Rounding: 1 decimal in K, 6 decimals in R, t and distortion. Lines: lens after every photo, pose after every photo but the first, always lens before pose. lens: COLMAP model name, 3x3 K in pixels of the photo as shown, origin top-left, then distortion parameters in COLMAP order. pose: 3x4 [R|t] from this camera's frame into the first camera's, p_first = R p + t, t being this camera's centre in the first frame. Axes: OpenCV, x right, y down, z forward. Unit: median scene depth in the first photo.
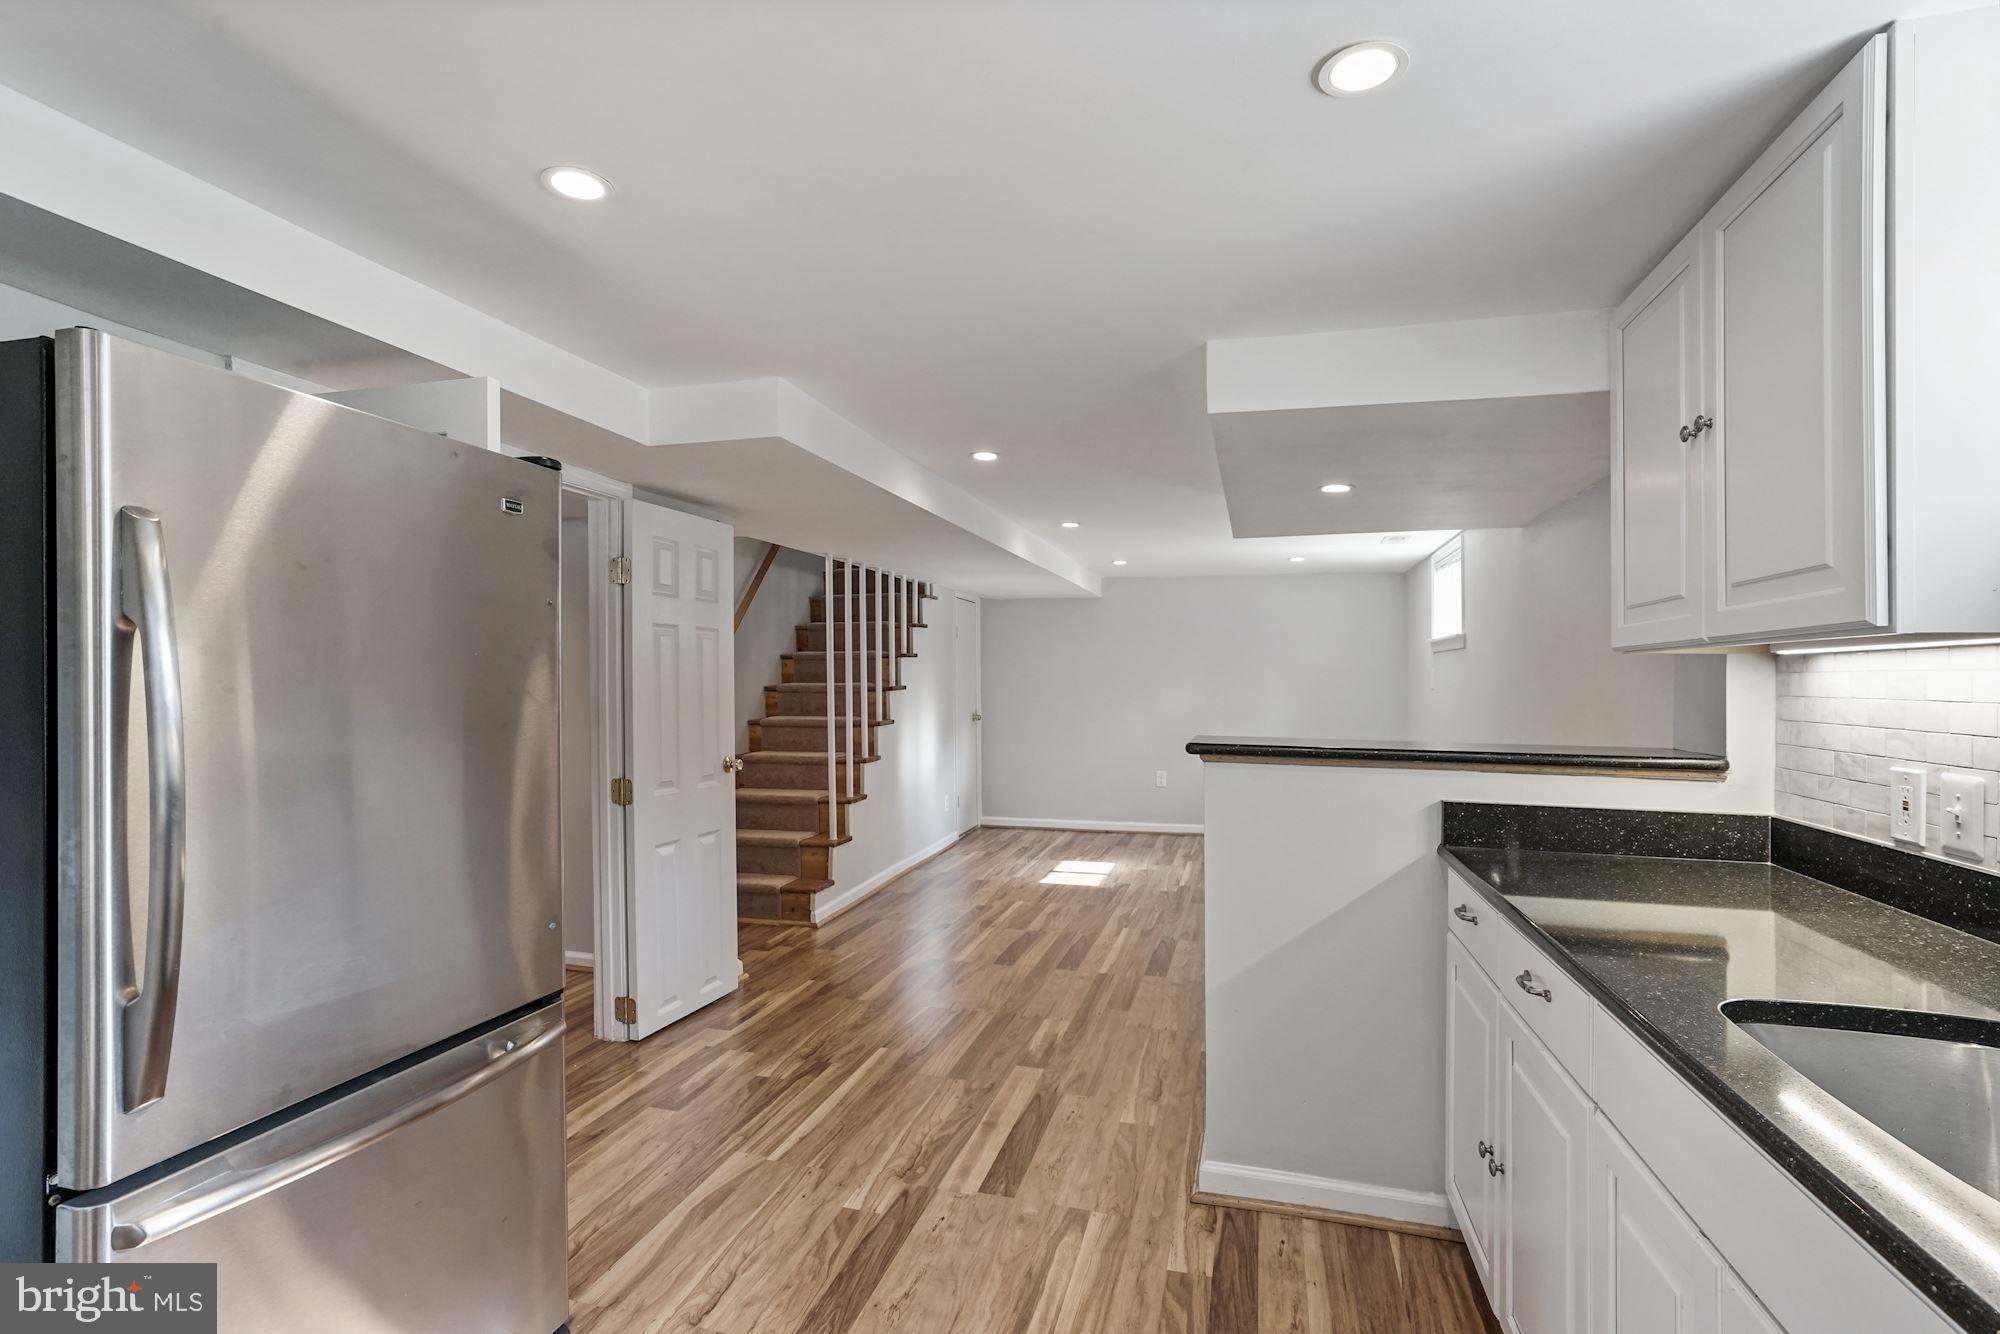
lens RADIAL K [[986.4, 0, 1000.0], [0, 986.4, 667.0], [0, 0, 1]] dist [-0.054621, 0.037153]
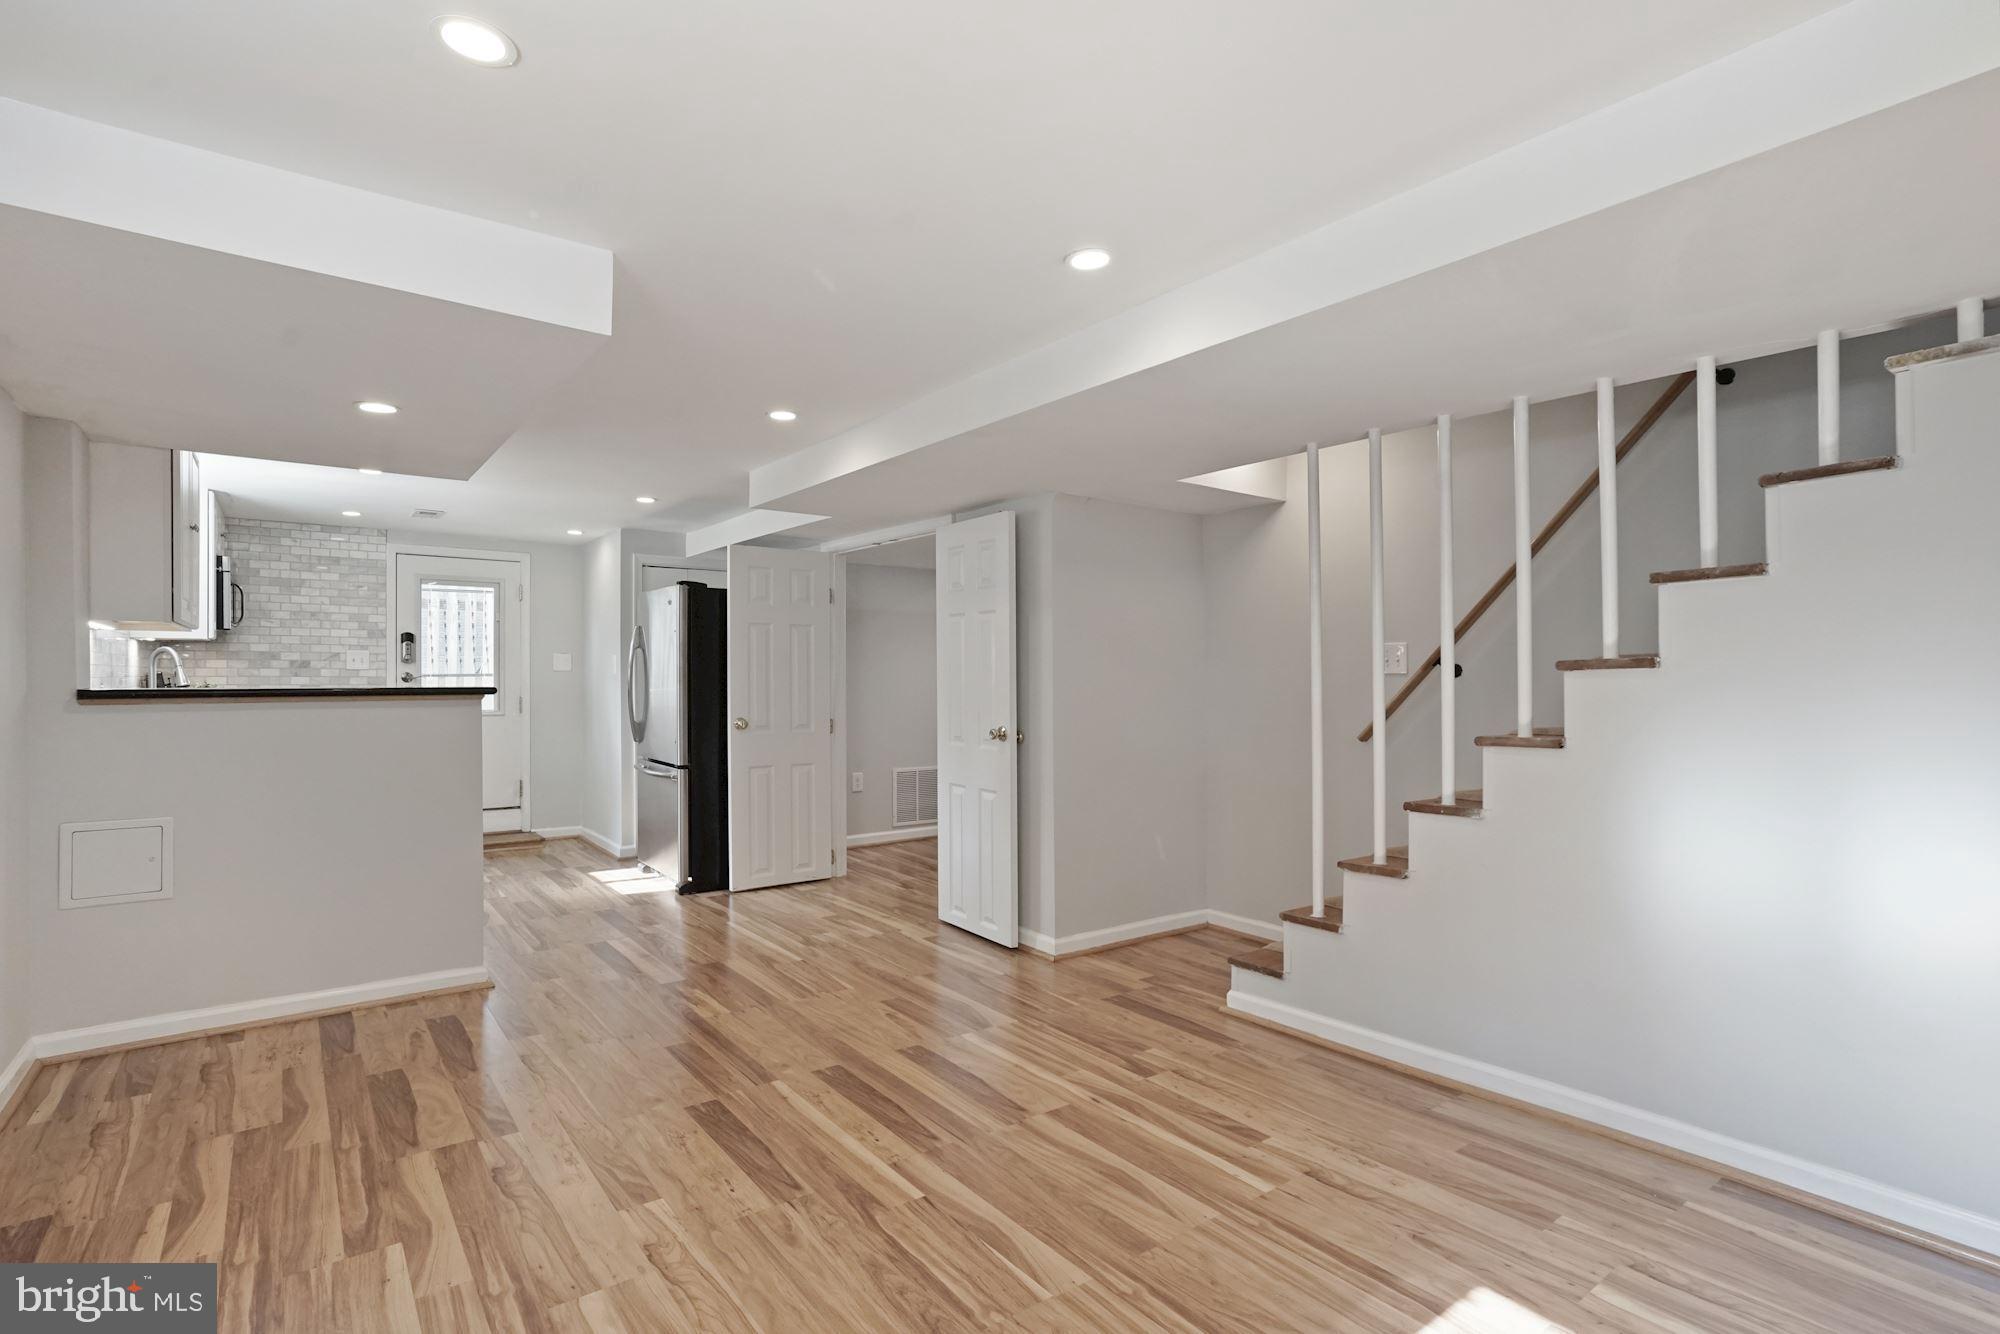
lens RADIAL K [[986.4, 0, 1000.0], [0, 986.4, 667.0], [0, 0, 1]] dist [-0.054621, 0.037153]
pose [[-0.625168, -0.017295, -0.780299, 0.436184], [0.001026, 0.999735, -0.022980, 0.038068], [0.780490, -0.015167, -0.624985, 1.264294]]
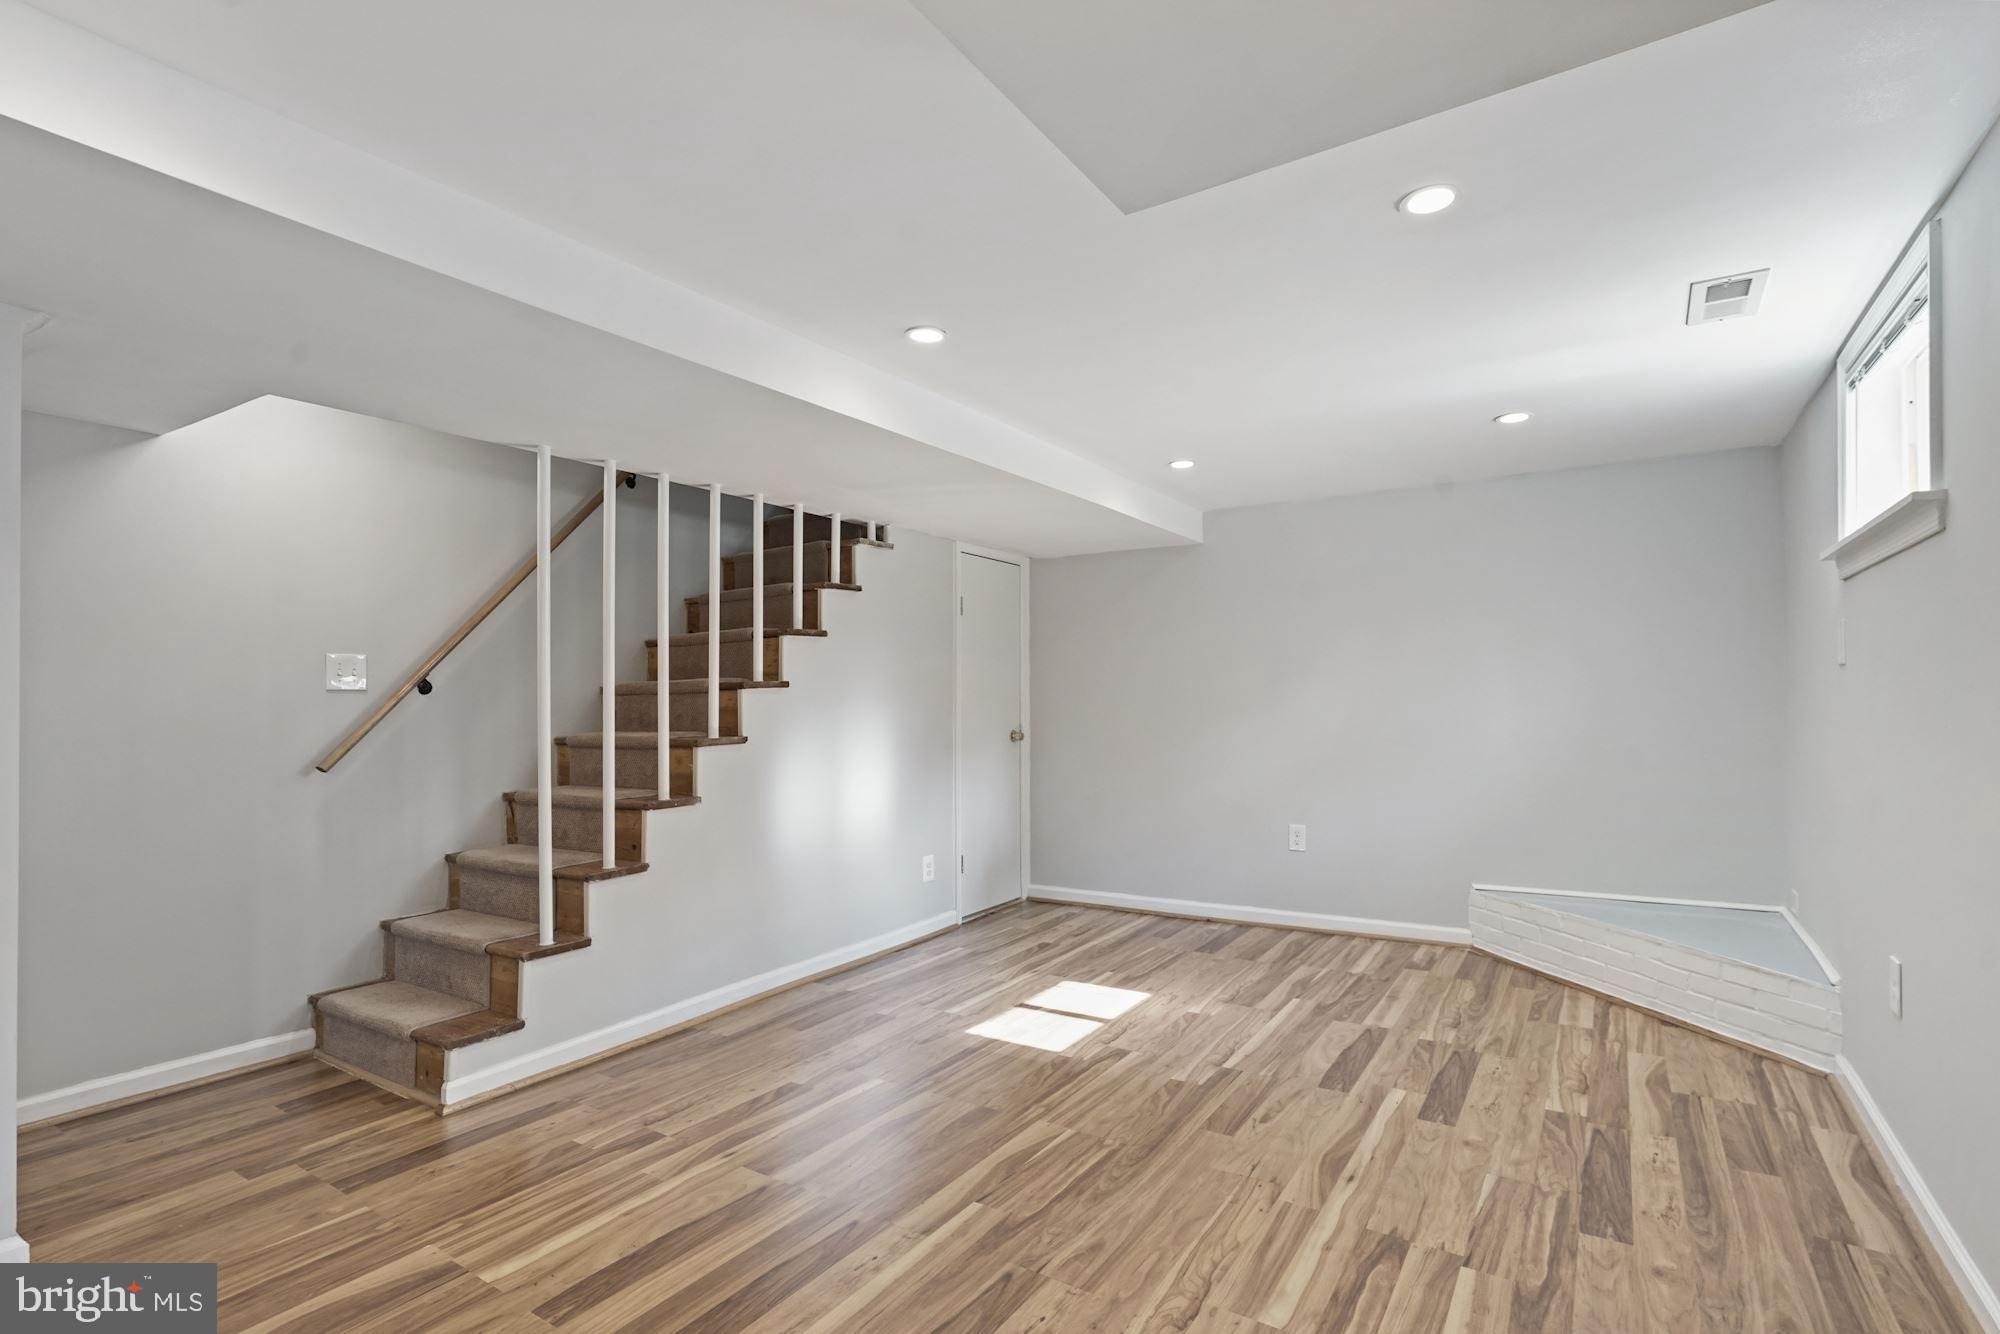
lens RADIAL K [[986.4, 0, 1000.0], [0, 986.4, 667.0], [0, 0, 1]] dist [-0.054621, 0.037153]
pose [[0.952611, -0.021912, -0.303402, 0.267893], [0.014180, 0.999517, -0.027666, 0.035875], [0.303862, 0.022053, 0.952461, 0.565049]]
